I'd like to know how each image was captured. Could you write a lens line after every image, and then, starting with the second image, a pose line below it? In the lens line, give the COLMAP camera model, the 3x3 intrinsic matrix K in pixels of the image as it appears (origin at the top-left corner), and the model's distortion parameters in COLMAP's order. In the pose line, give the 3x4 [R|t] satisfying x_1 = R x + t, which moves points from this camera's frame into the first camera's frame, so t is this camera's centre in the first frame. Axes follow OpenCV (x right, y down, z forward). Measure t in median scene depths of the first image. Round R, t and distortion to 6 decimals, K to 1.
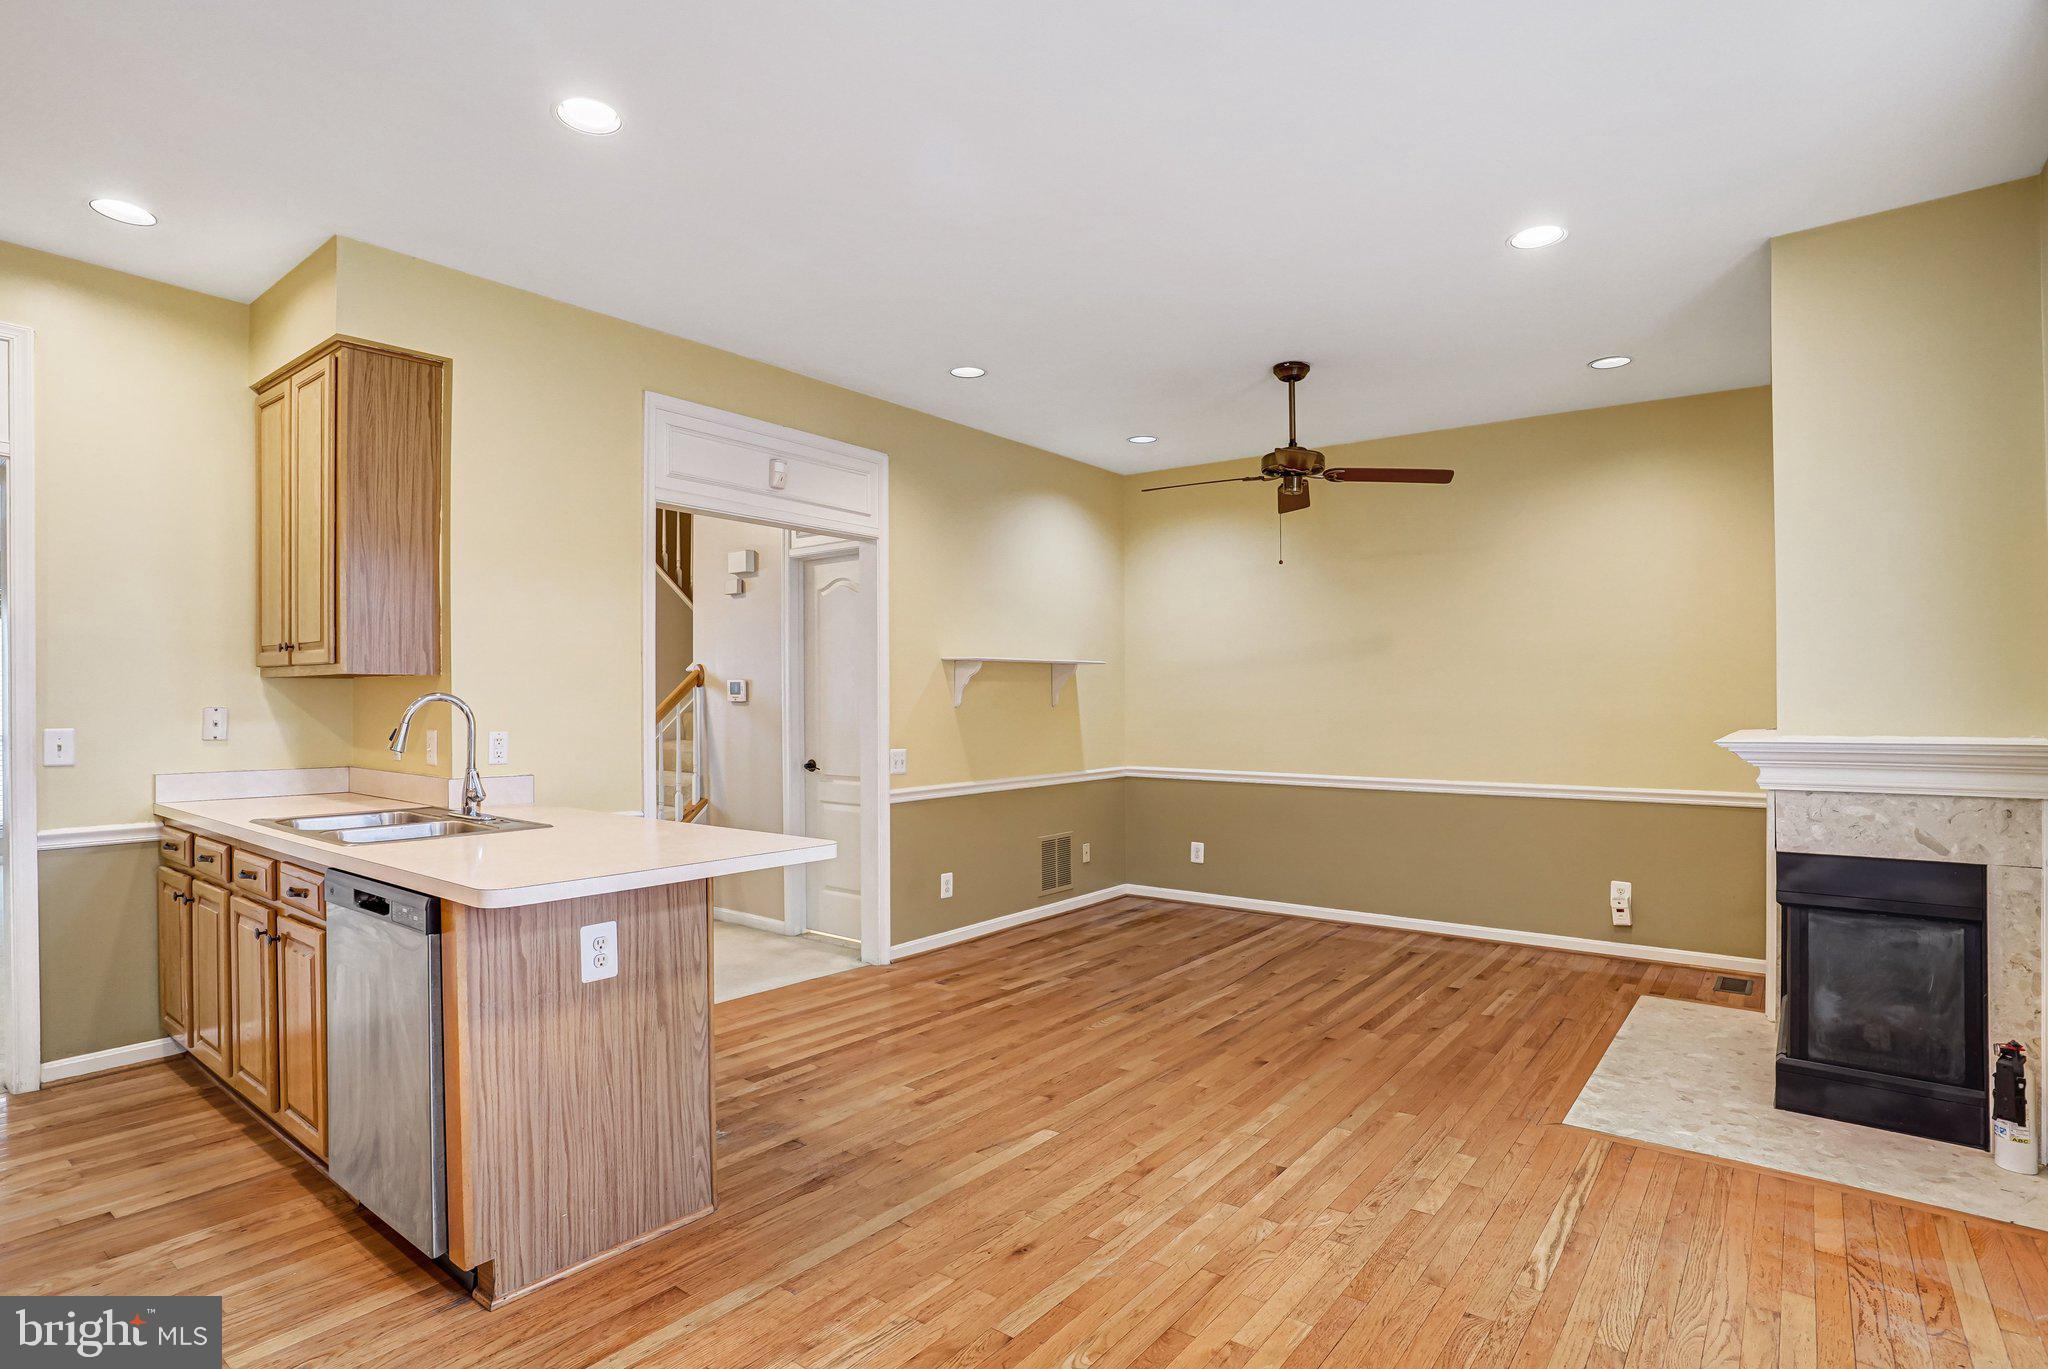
lens RADIAL K [[1090.2, 0, 1015.0], [0, 1090.2, 692.3], [0, 0, 1]] dist [-0.075388, 0.043429]
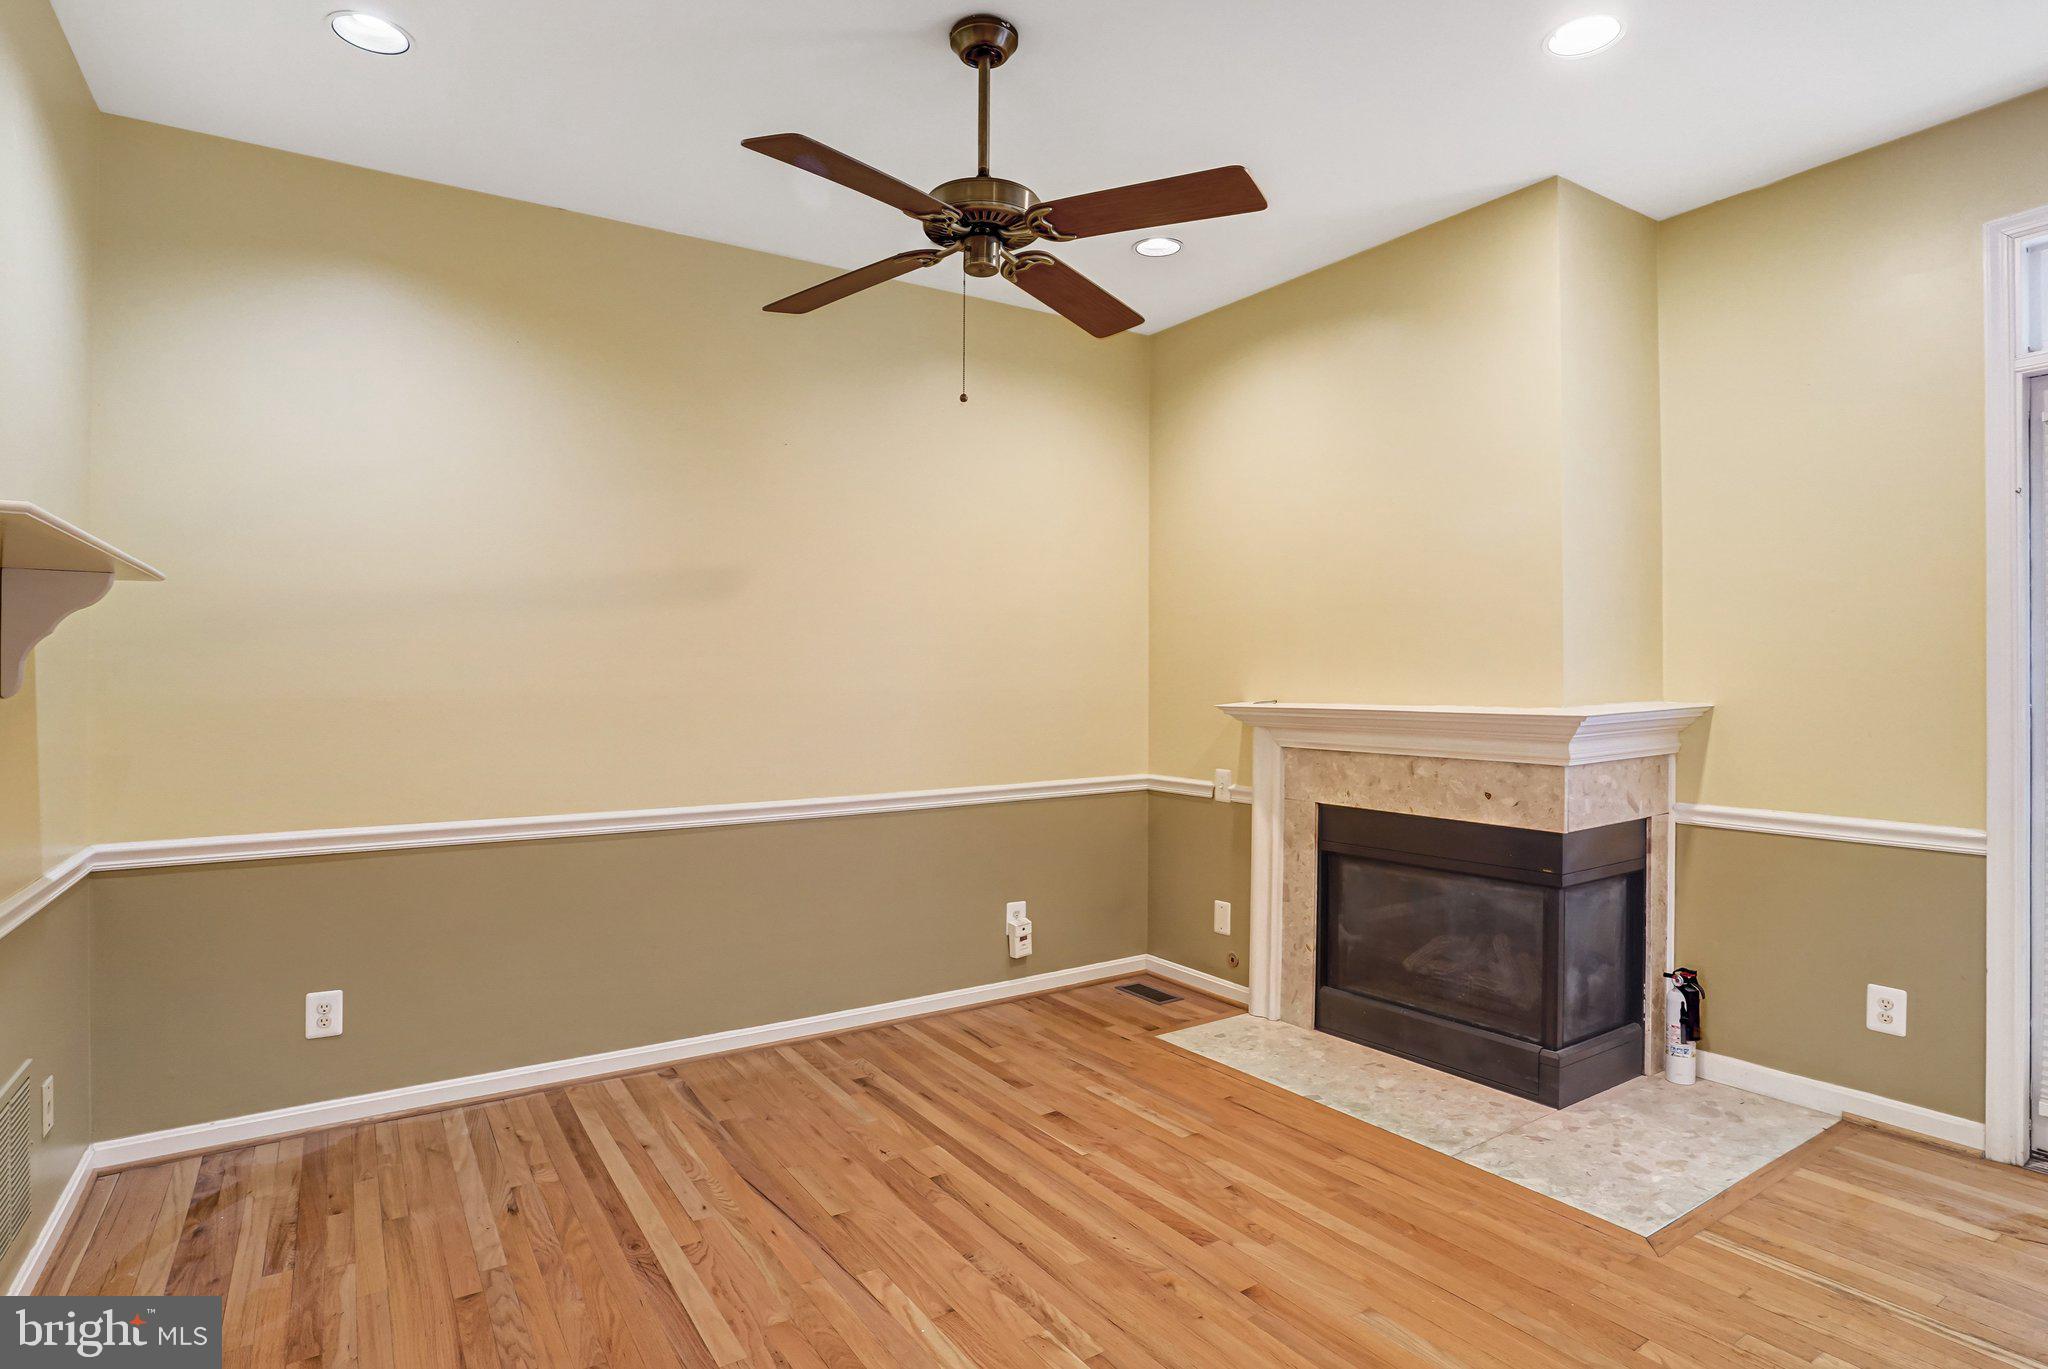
lens RADIAL K [[1069.8, 0, 1024.0], [0, 1069.8, 684.5], [0, 0, 1]] dist [-0.081442, 0.040595]
pose [[0.313231, -0.003198, 0.949672, -0.213528], [-0.000252, 0.999994, 0.003451, 0.010554], [-0.949677, -0.001320, 0.313228, 0.825356]]
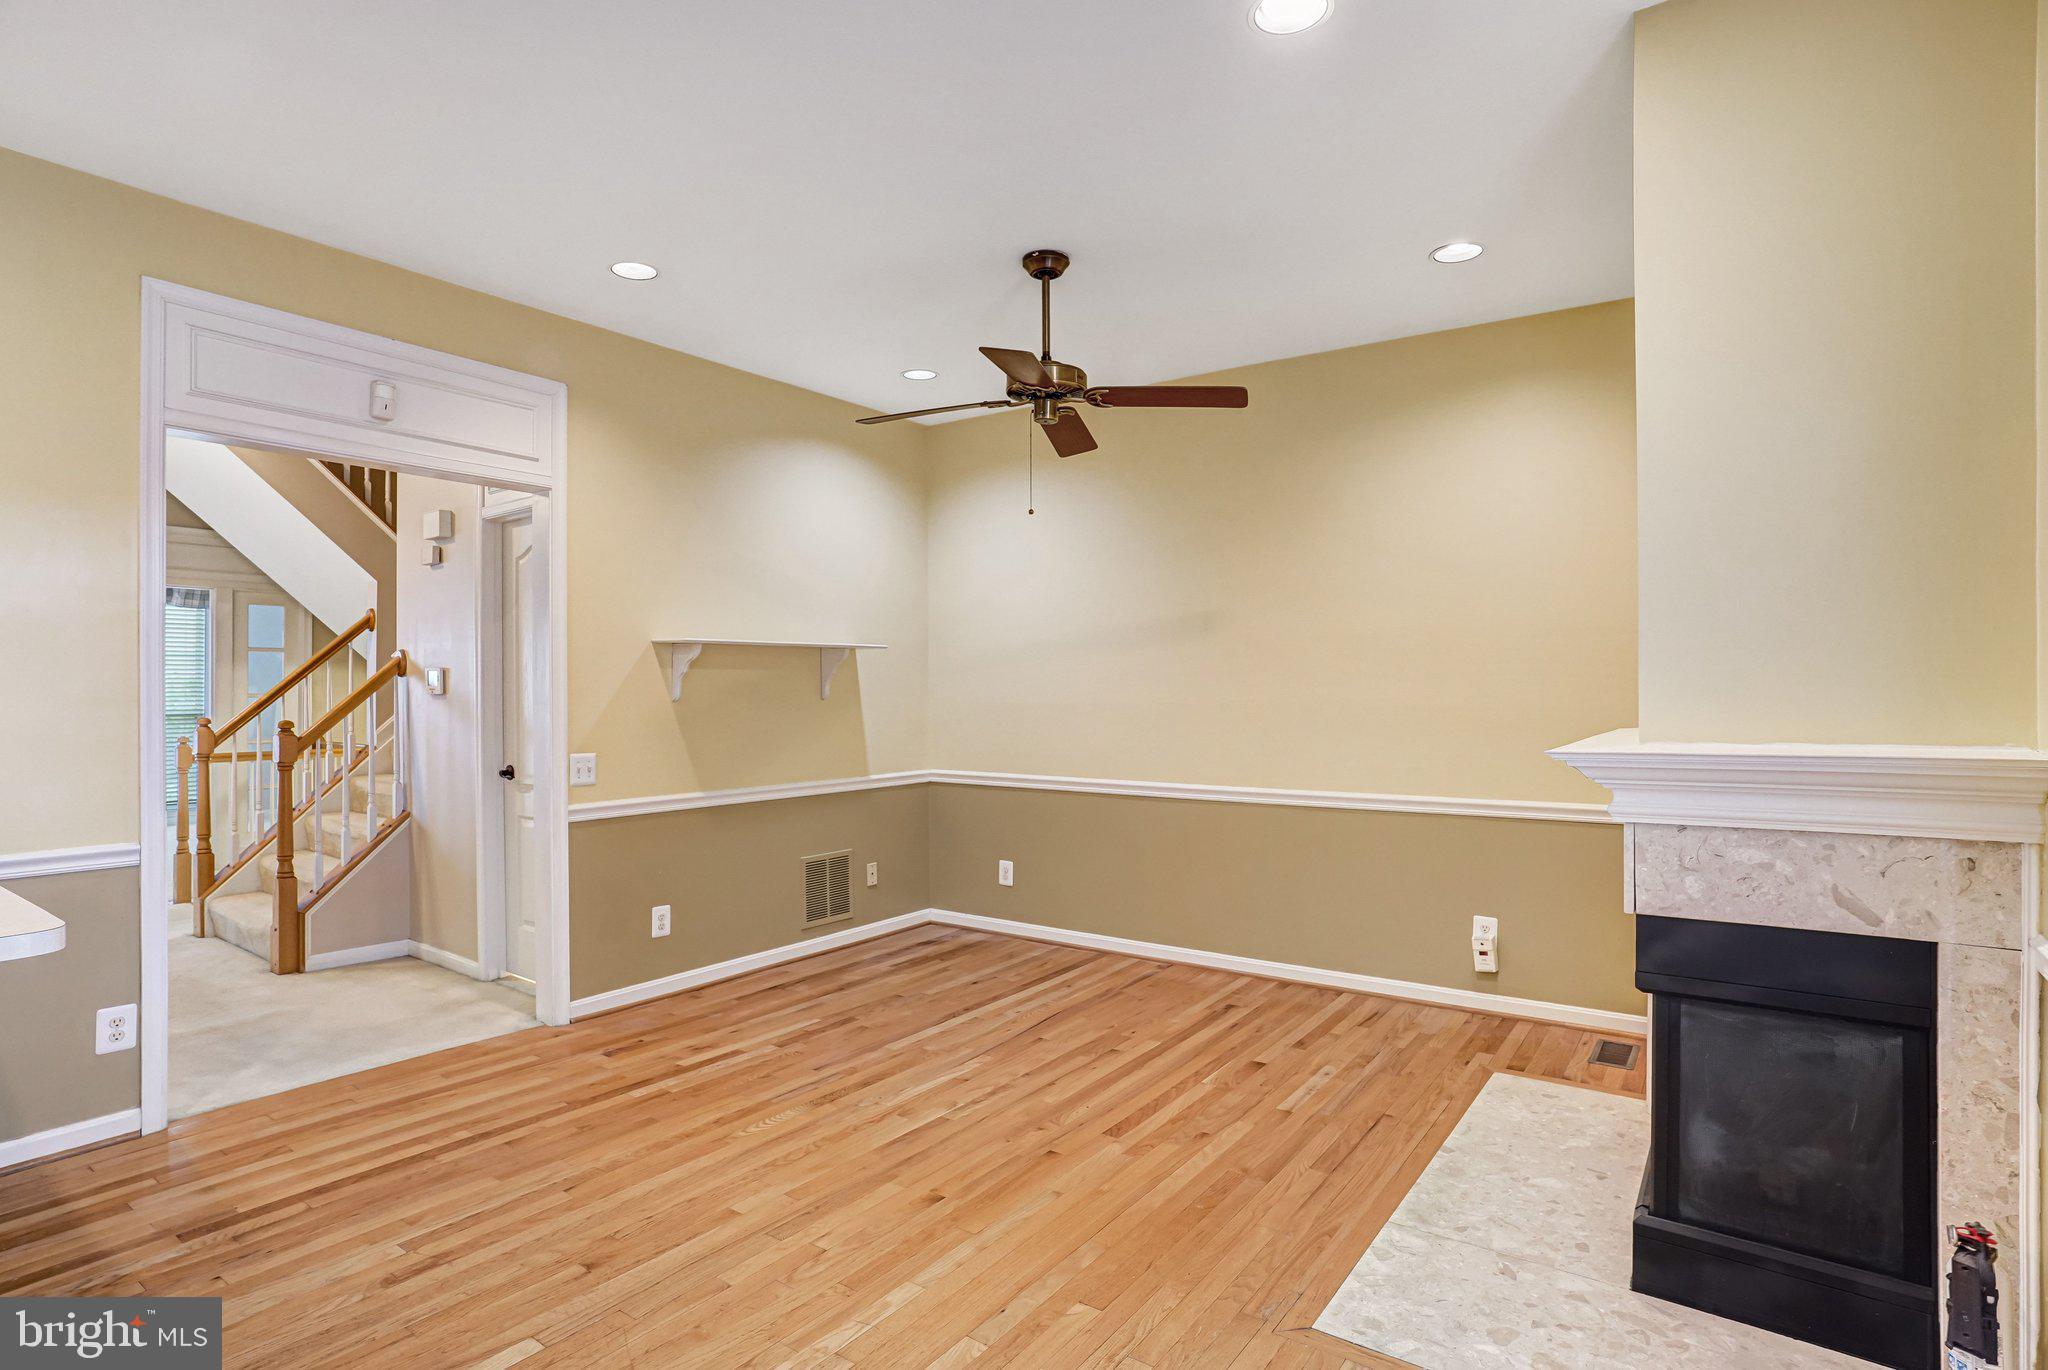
lens RADIAL K [[1069.8, 0, 1024.0], [0, 1069.8, 685.0], [0, 0, 1]] dist [-0.081442, 0.040595]
pose [[0.999456, -0.002682, 0.032882, 0.218681], [0.002641, 0.999996, 0.001279, 0.002015], [-0.032885, -0.001192, 0.999458, 0.248924]]
